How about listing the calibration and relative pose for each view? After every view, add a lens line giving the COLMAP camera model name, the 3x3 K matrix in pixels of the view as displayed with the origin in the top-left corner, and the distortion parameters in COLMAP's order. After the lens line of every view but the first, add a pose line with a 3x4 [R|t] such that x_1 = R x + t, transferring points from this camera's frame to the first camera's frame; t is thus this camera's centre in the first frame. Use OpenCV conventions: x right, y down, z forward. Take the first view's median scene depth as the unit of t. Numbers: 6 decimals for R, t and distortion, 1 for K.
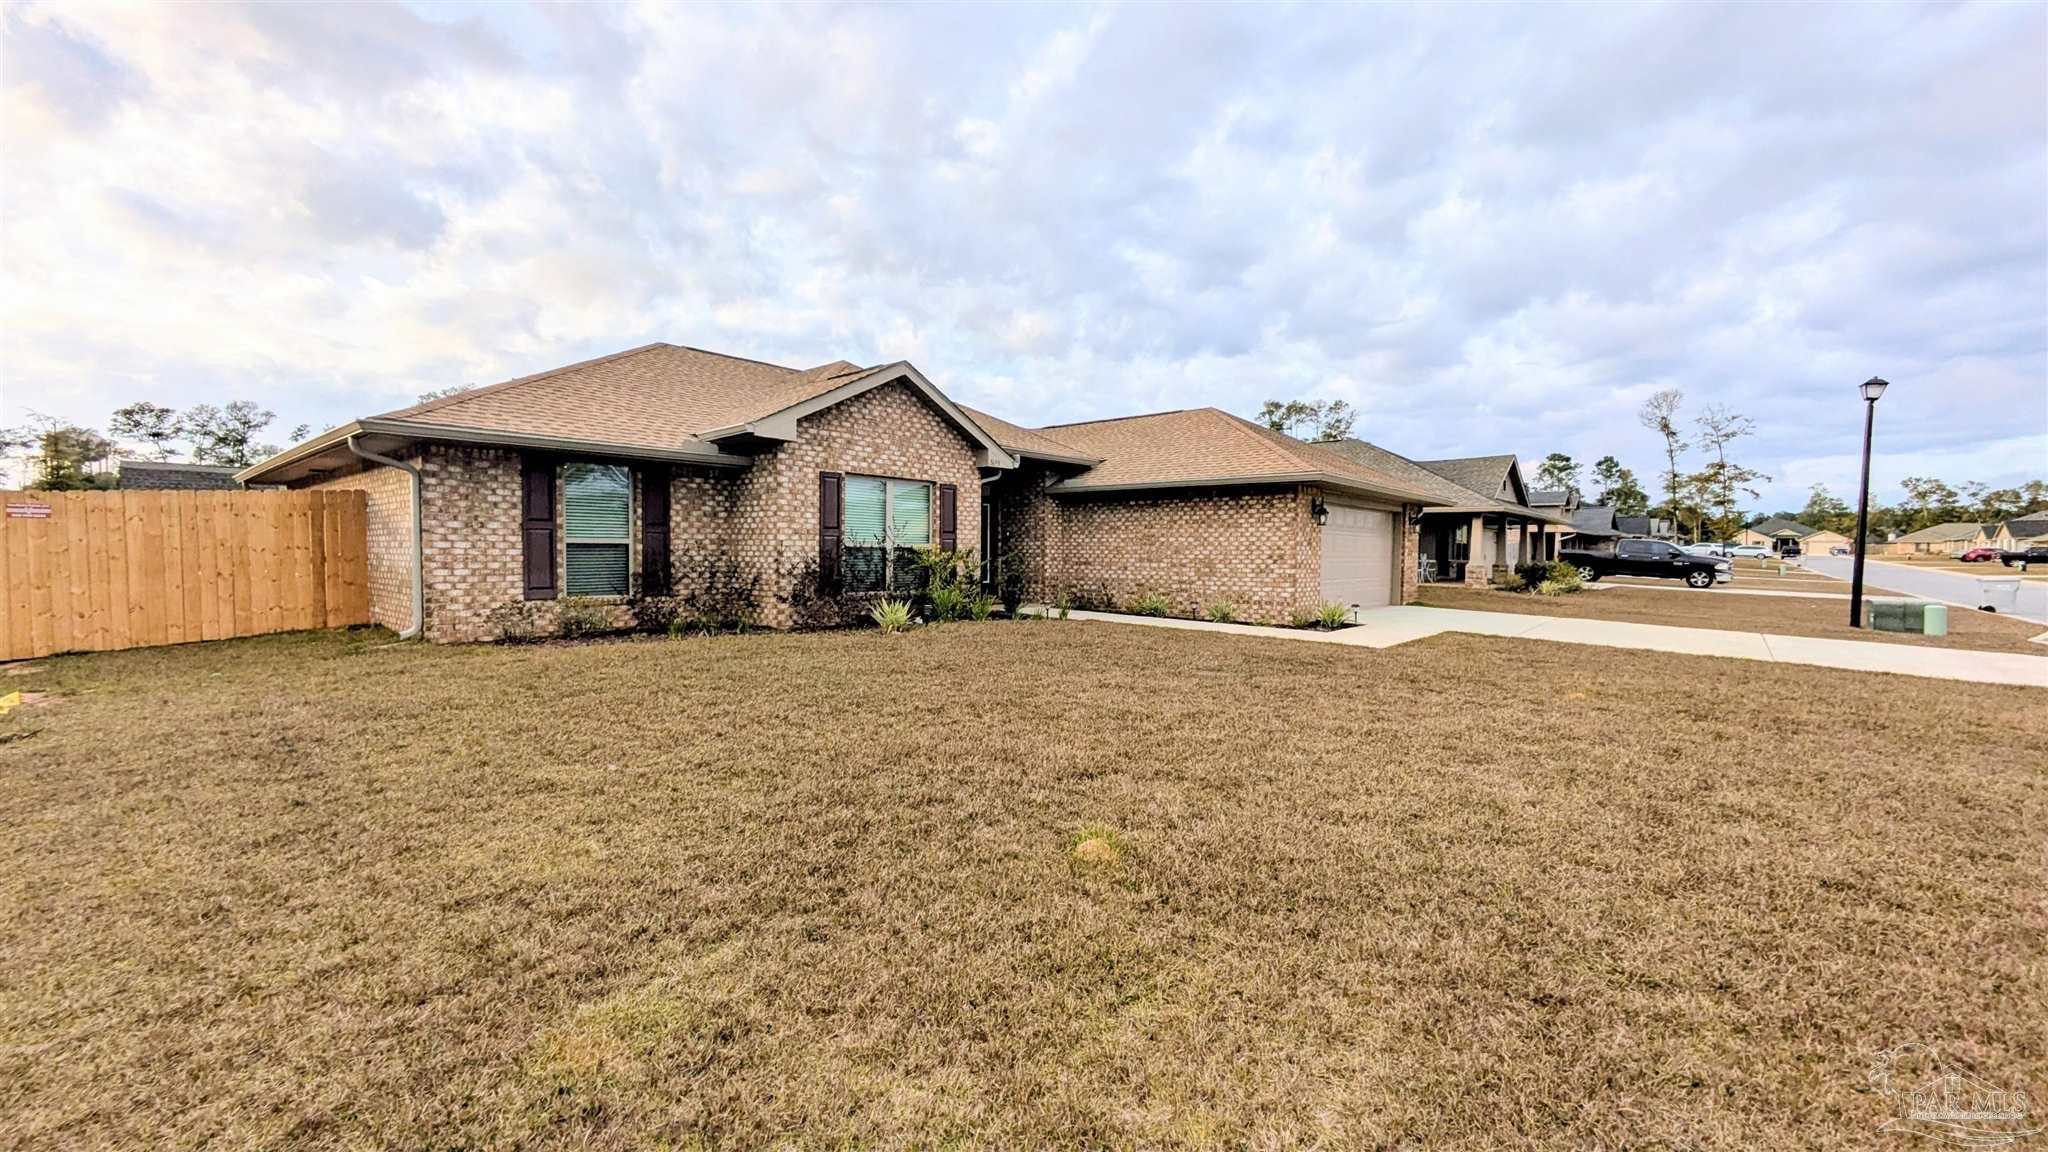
lens RADIAL K [[815.8, 0, 1021.3], [0, 815.8, 559.7], [0, 0, 1]] dist [-0.003497, -0.000274]
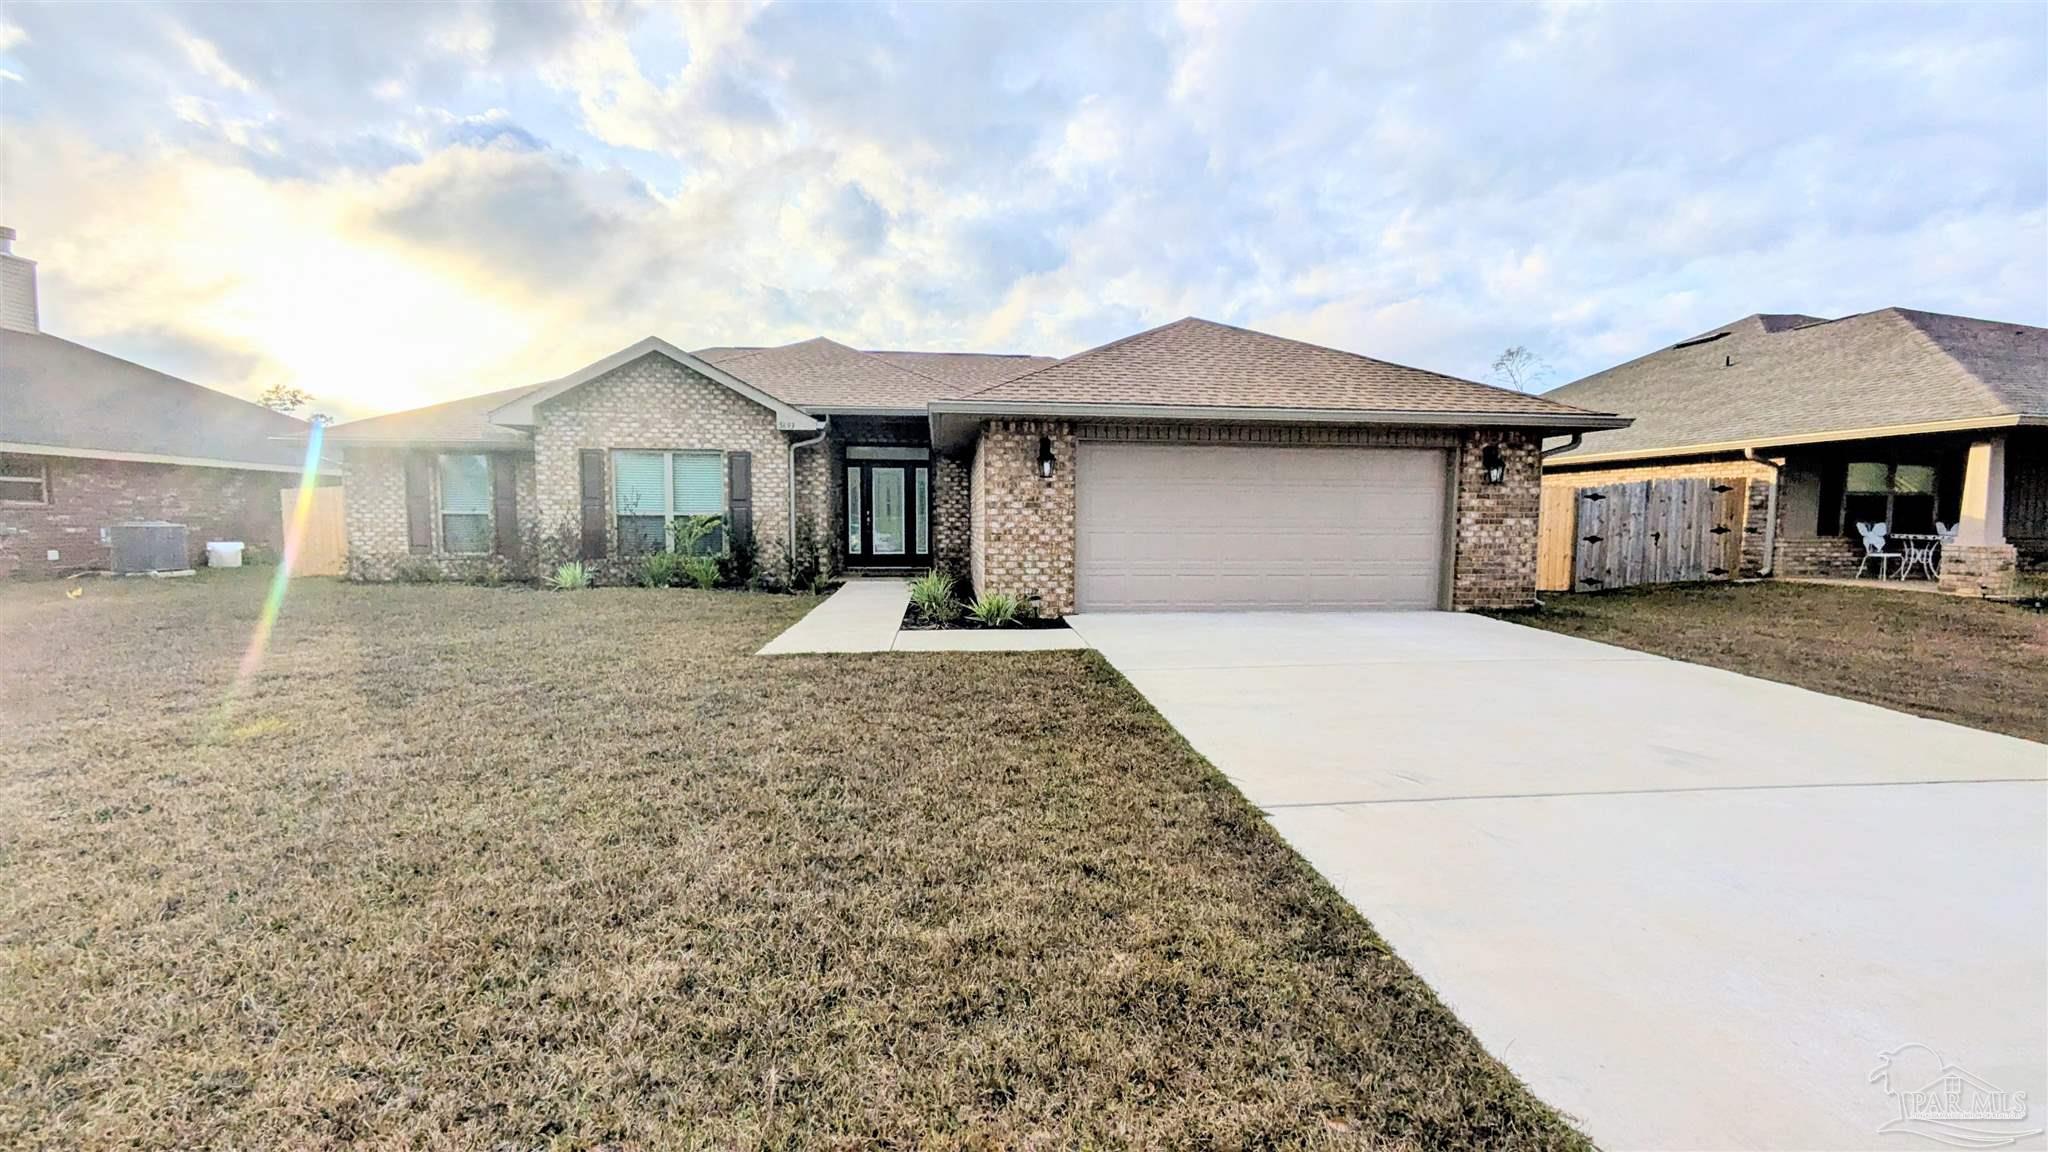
lens RADIAL K [[803.5, 0, 1028.3], [0, 803.5, 578.4], [0, 0, 1]] dist [-0.004040, 0.002578]
pose [[0.724731, 0.044068, -0.687621, 0.155062], [-0.005846, 0.998310, 0.057817, 0.000663], [0.689007, -0.037882, 0.723764, 0.096071]]
